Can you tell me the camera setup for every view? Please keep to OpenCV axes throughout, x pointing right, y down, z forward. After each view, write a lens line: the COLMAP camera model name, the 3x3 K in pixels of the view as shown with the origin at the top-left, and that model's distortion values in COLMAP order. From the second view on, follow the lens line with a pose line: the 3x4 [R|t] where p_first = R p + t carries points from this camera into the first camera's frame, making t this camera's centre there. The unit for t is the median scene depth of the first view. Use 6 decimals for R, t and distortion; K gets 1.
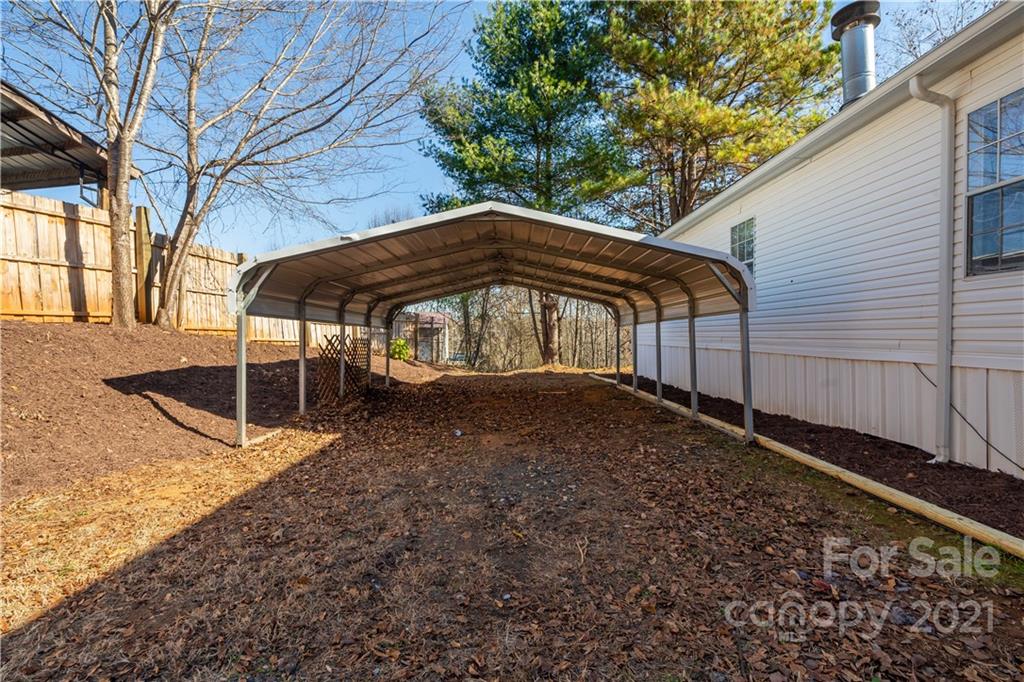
lens RADIAL K [[463.7, 0, 512.0], [0, 463.7, 341.0], [0, 0, 1]] dist [-0.000770, 0.000239]
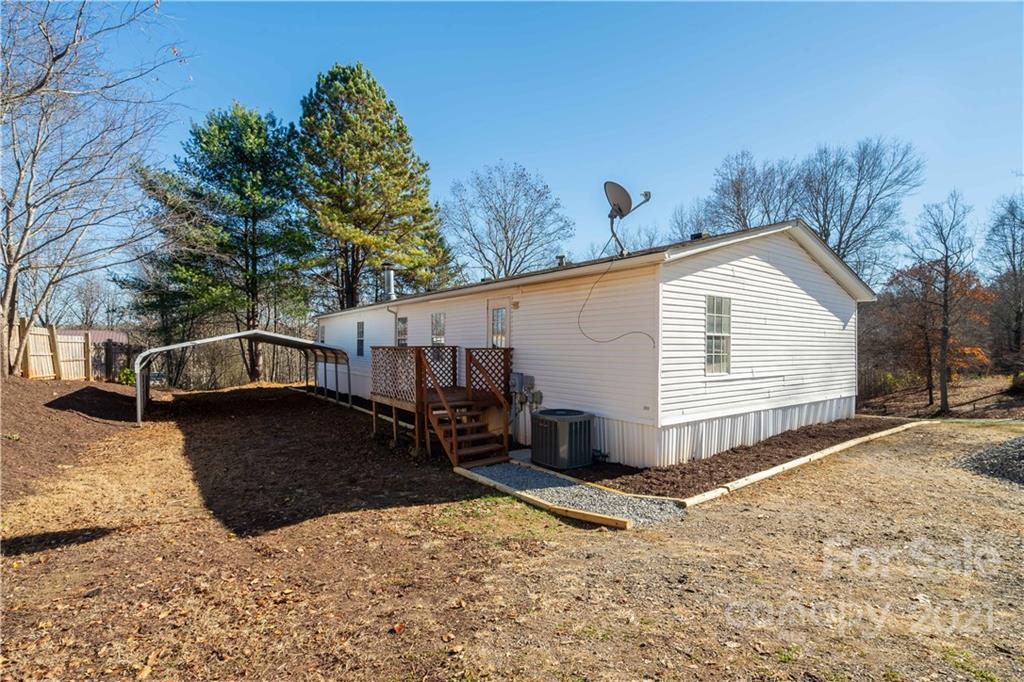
lens RADIAL K [[463.7, 0, 512.0], [0, 463.7, 341.0], [0, 0, 1]] dist [-0.000770, 0.000239]
pose [[0.806711, 0.003883, 0.590934, -0.162903], [0.005224, 0.999892, -0.013702, -0.065155], [-0.590923, 0.014141, 0.806604, -0.779693]]
